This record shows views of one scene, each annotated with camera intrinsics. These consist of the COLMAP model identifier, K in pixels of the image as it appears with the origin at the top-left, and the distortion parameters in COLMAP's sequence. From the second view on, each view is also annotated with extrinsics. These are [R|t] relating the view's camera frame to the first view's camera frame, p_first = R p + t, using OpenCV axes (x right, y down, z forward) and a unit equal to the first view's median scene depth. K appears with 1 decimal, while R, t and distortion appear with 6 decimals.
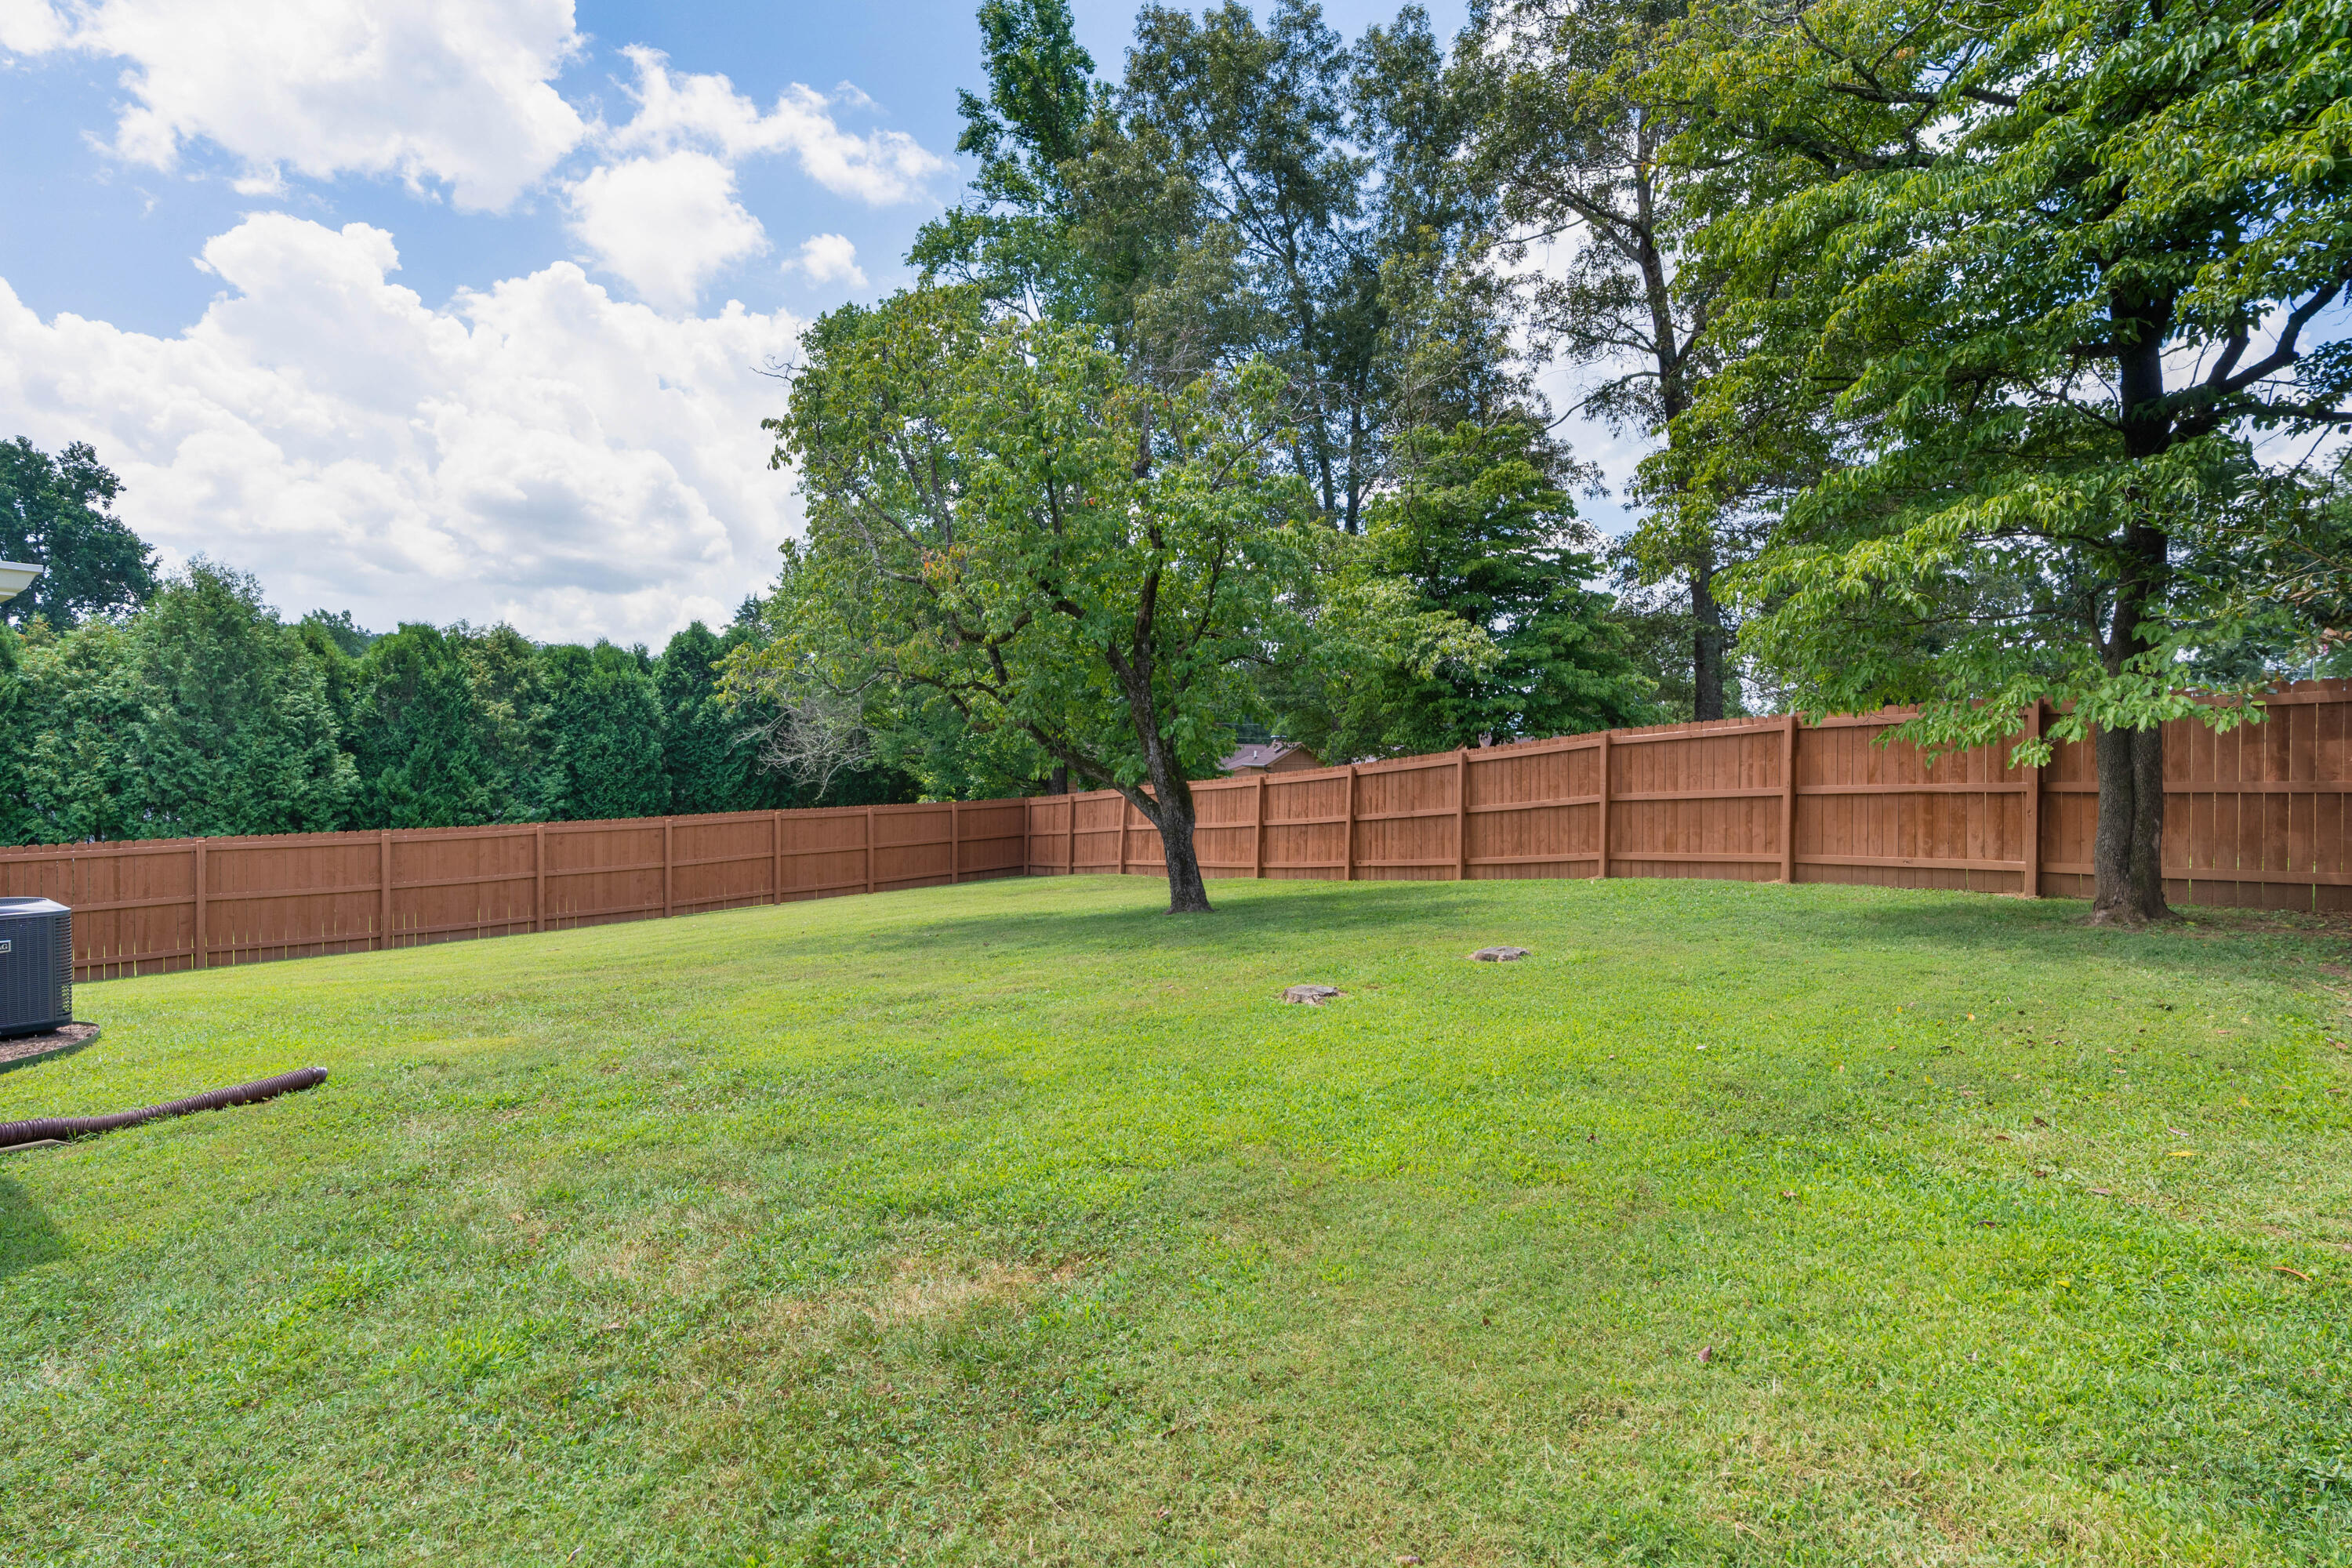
lens RADIAL K [[1178.5, 0, 1164.0], [0, 1178.5, 757.6], [0, 0, 1]] dist [0.001579, 0.000387]
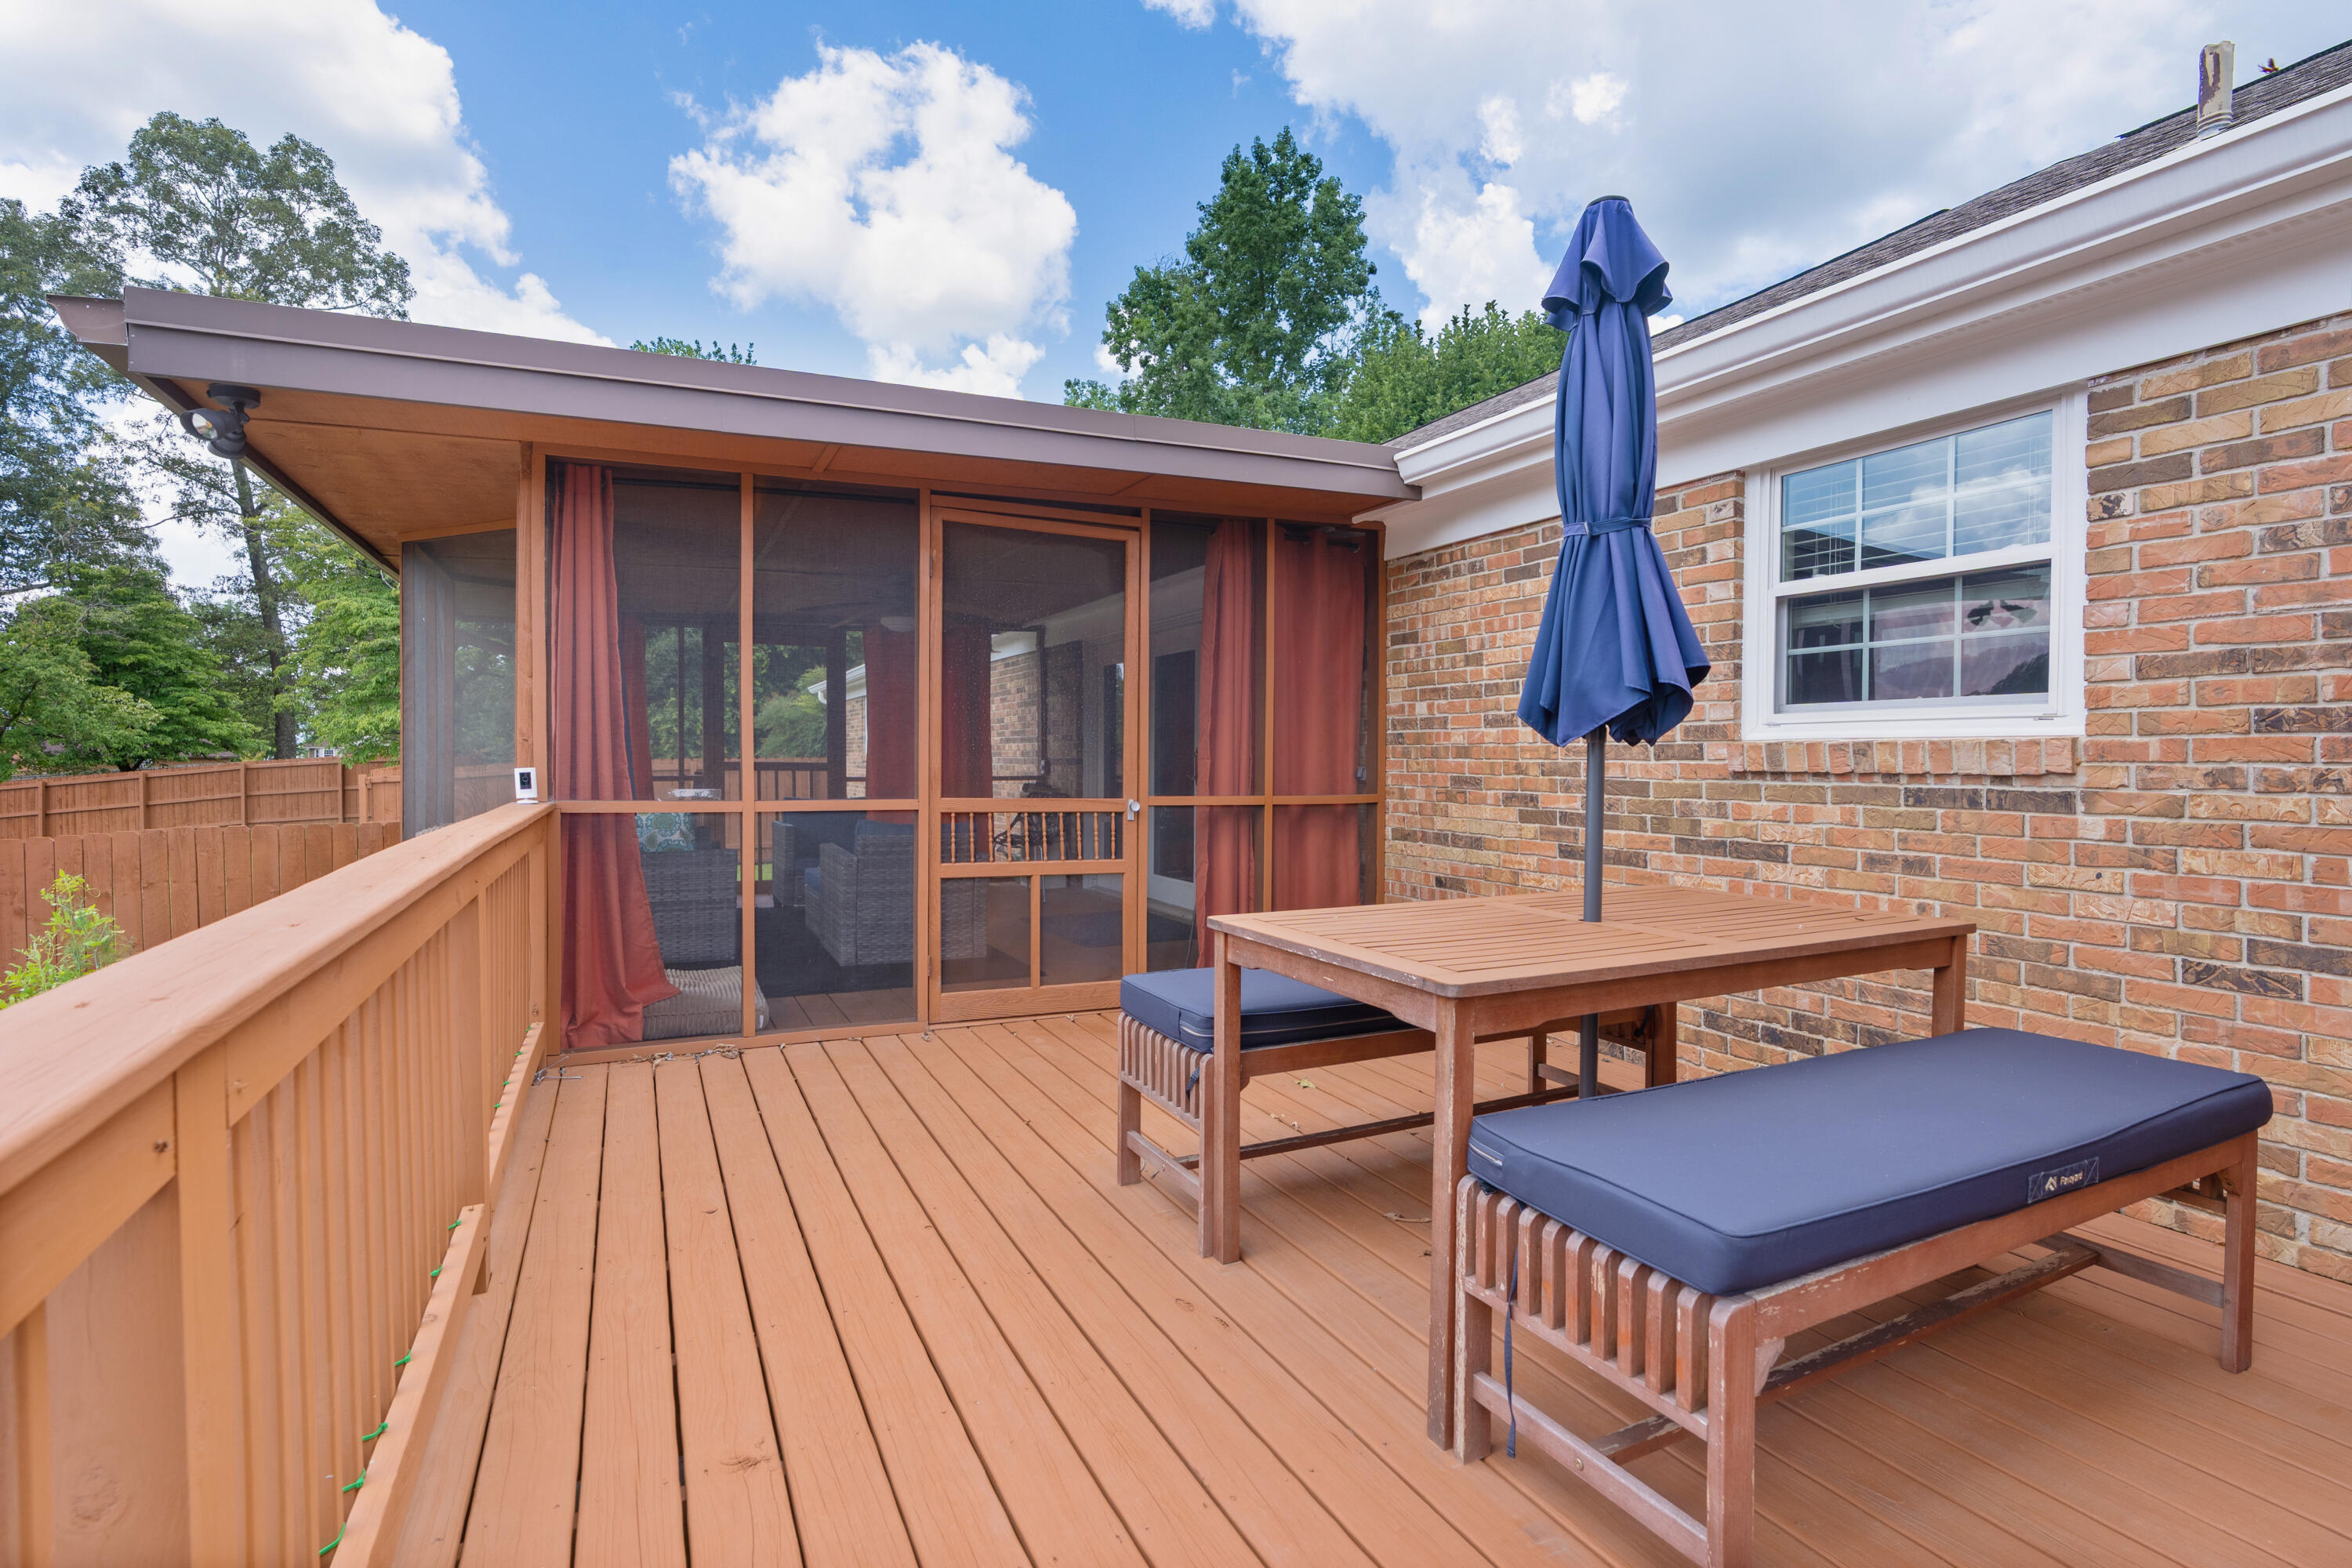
lens RADIAL K [[1090.4, 0, 1171.5], [0, 1090.4, 765.5], [0, 0, 1]] dist [-0.019680, 0.003518]
pose [[0.420861, -0.024040, 0.906807, -0.329293], [-0.002359, 0.999616, 0.027596, -0.039407], [-0.907122, -0.013753, 0.420643, -0.663507]]
